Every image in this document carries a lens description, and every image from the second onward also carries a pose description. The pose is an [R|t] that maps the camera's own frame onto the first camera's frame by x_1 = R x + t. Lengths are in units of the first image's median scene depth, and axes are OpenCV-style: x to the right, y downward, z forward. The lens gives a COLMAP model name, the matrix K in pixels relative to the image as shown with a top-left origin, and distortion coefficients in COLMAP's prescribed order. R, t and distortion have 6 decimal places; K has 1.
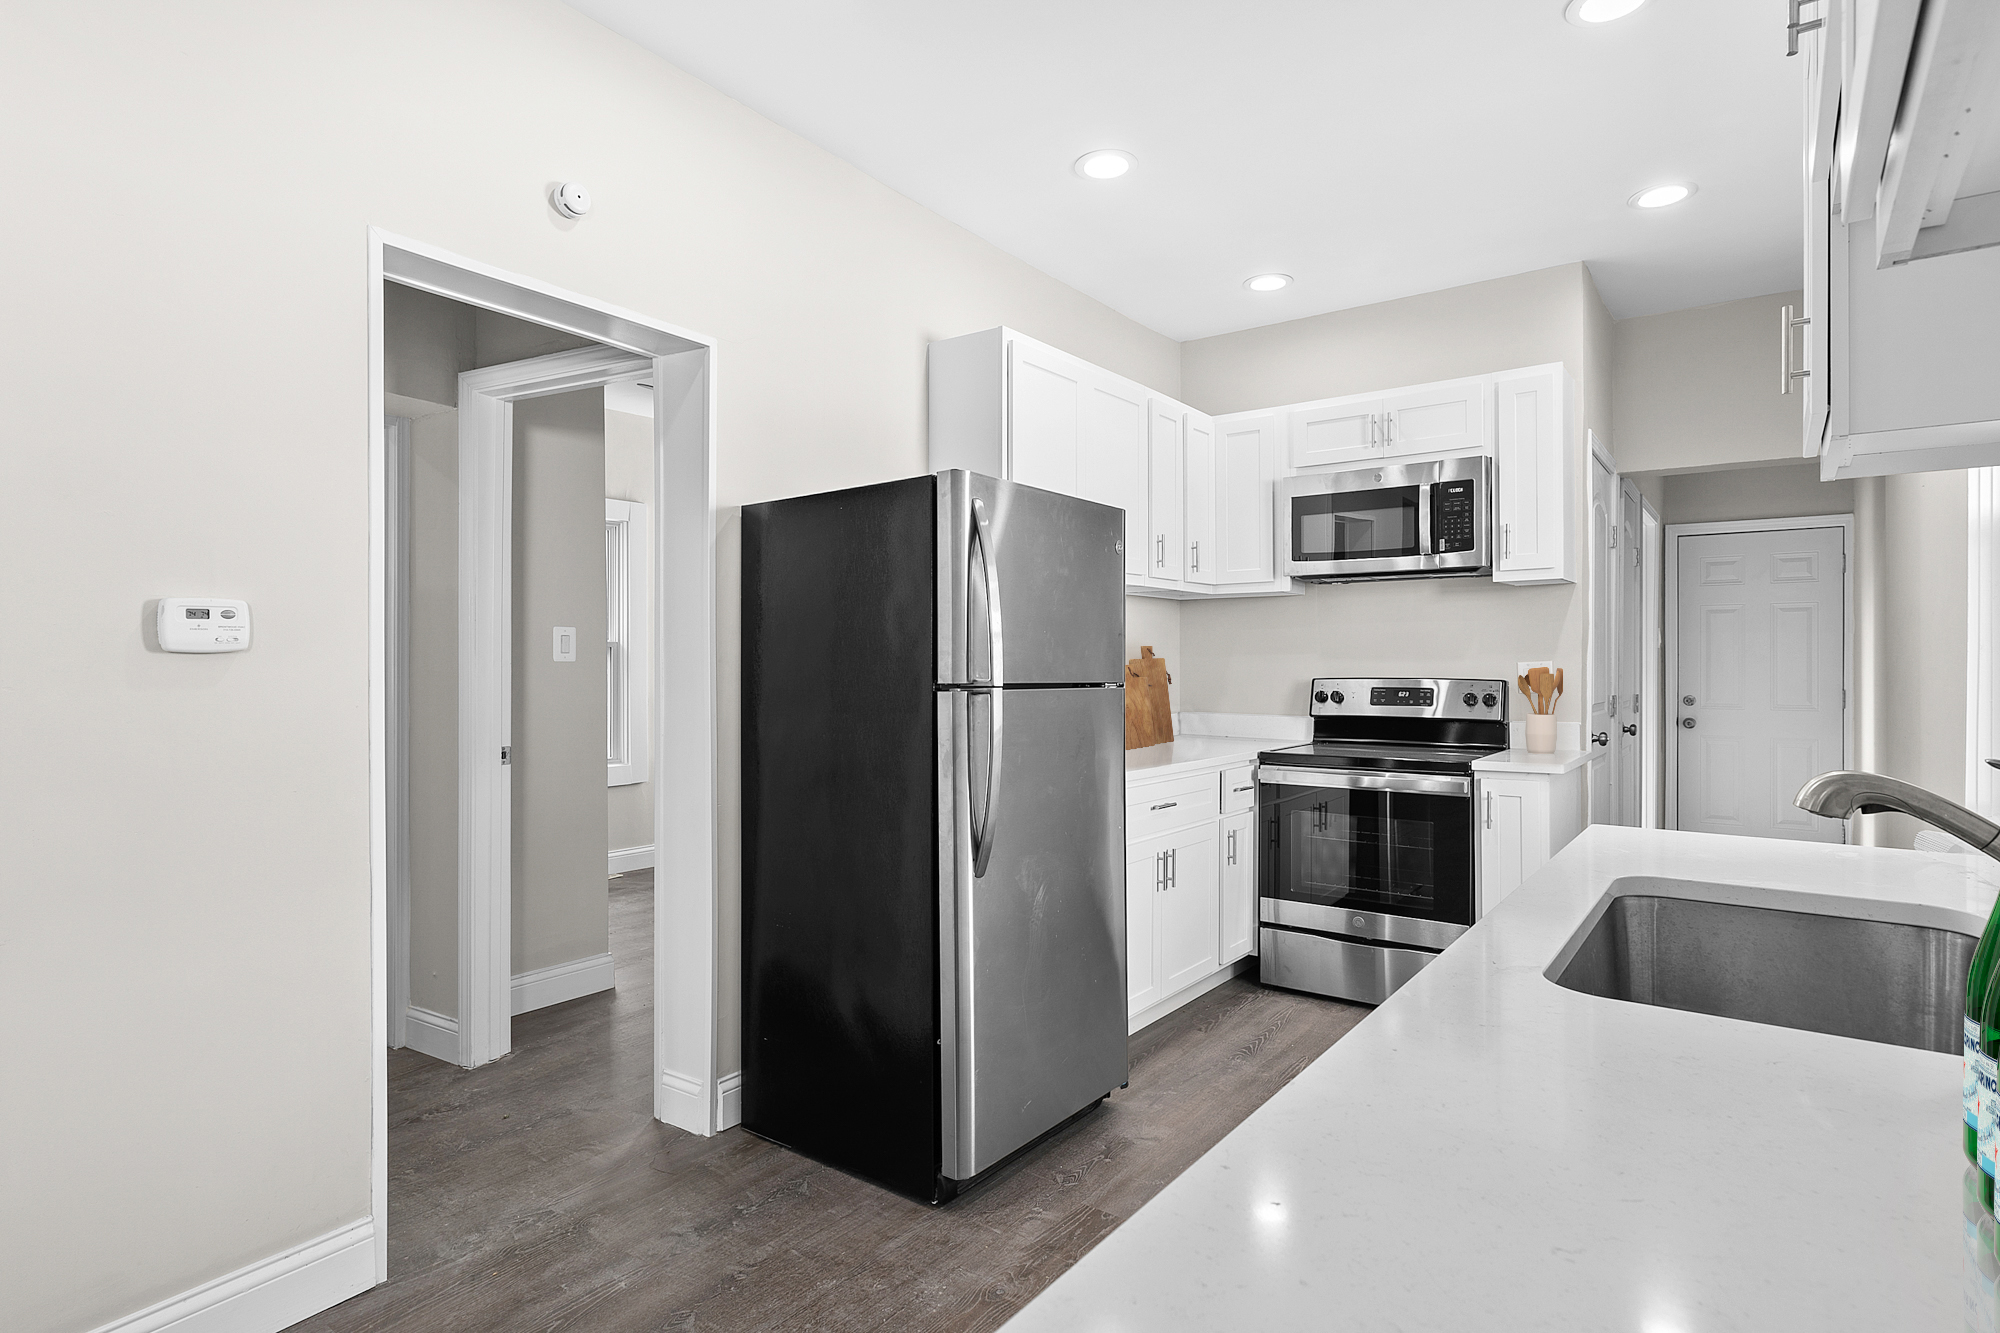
lens RADIAL K [[1078.1, 0, 1002.0], [0, 1078.1, 667.8], [0, 0, 1]] dist [-0.004533, 0.000818]
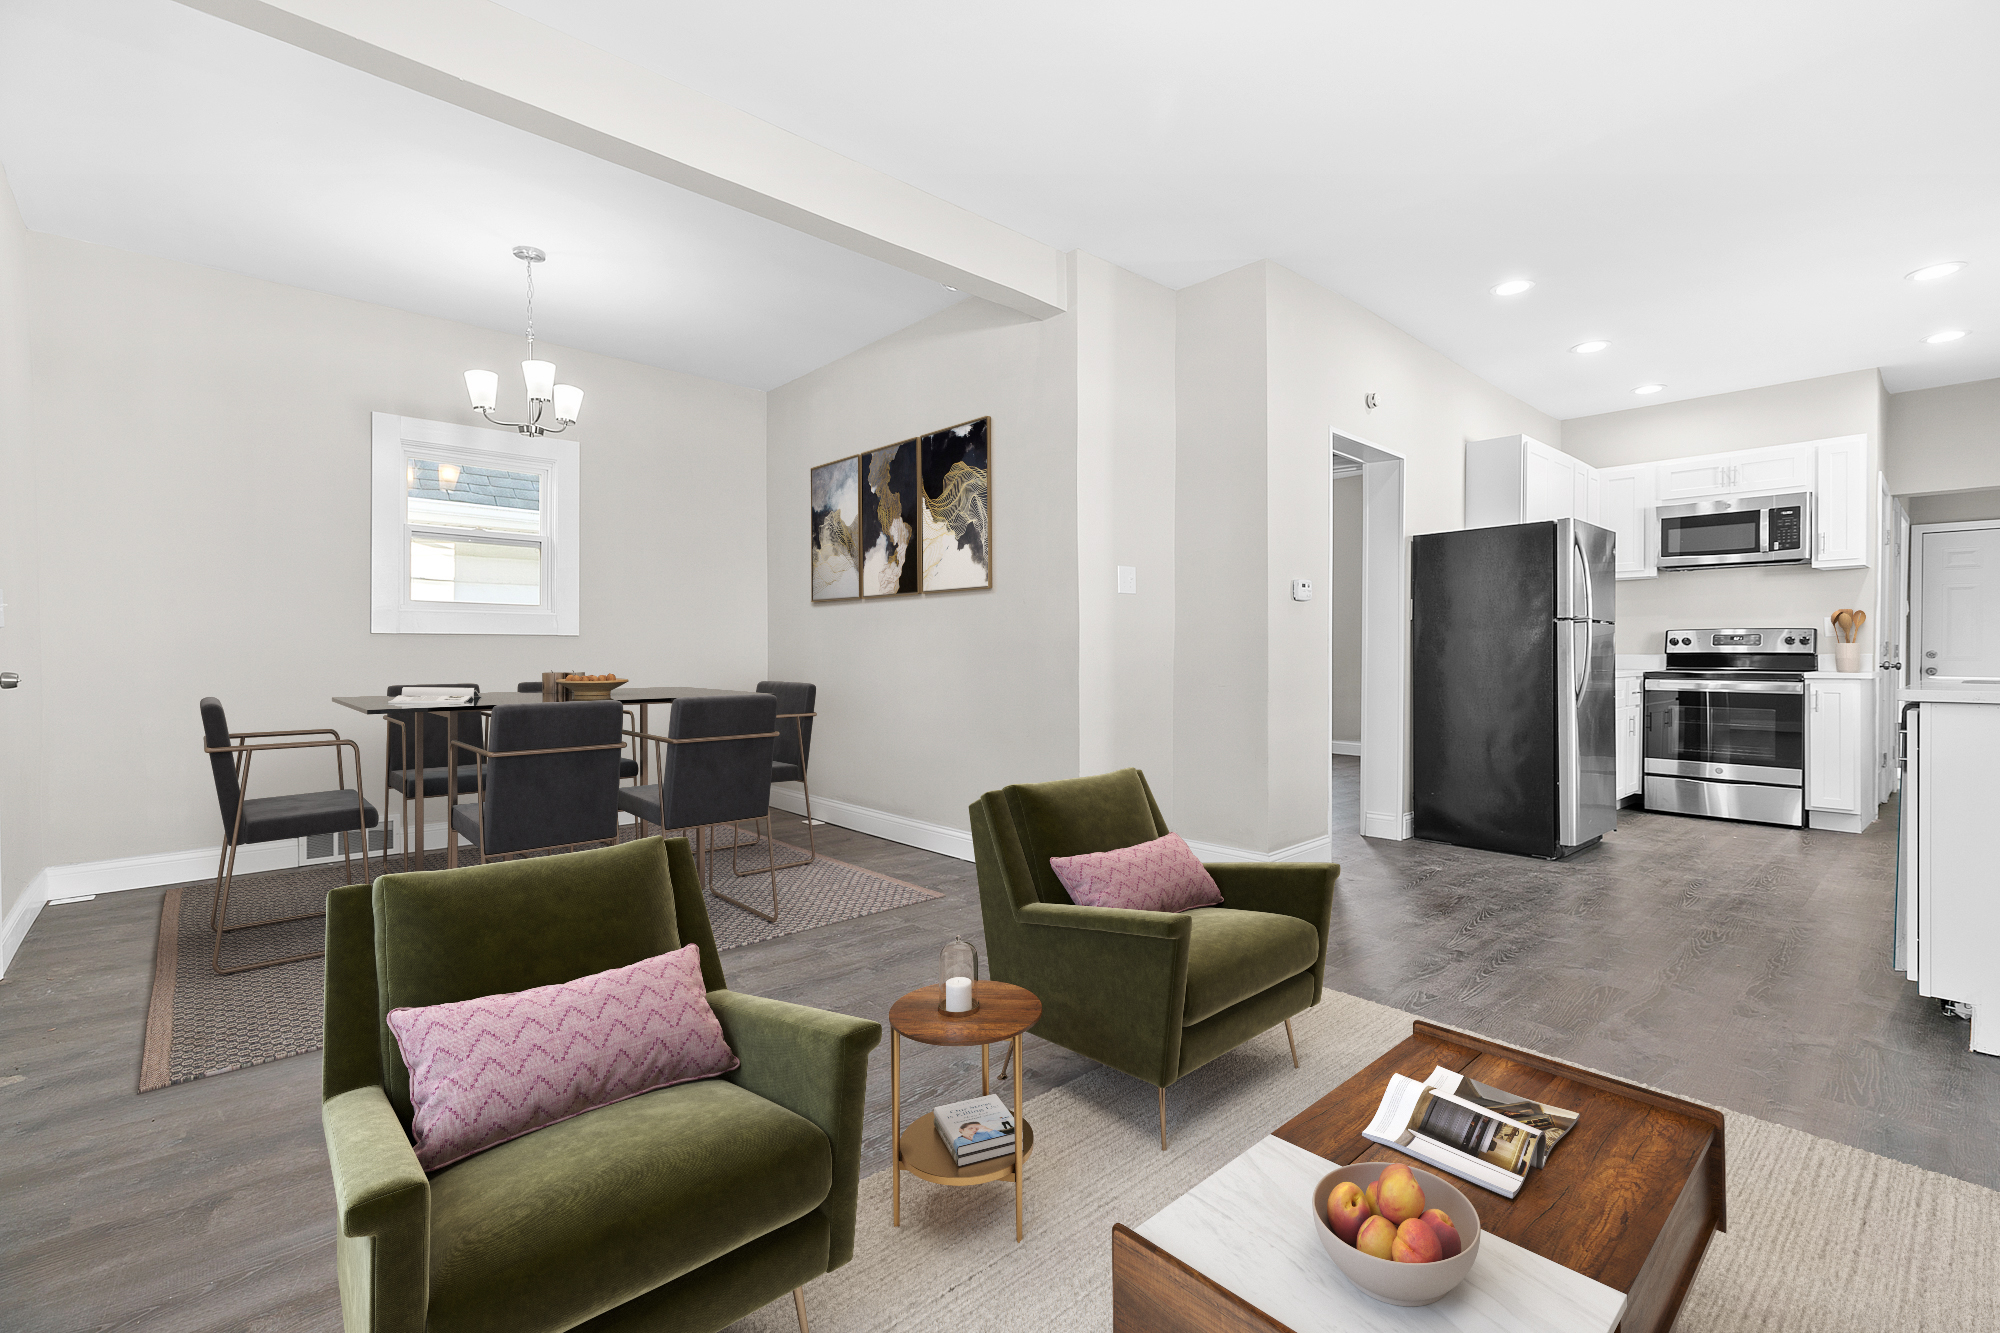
lens RADIAL K [[901.1, 0, 1009.9], [0, 901.1, 658.3], [0, 0, 1]] dist [0.005929, -0.000130]
pose [[0.980260, 0.004507, -0.197664, -0.462159], [-0.002803, 0.999956, 0.008899, 0.048644], [0.197695, -0.008169, 0.980229, -0.587675]]
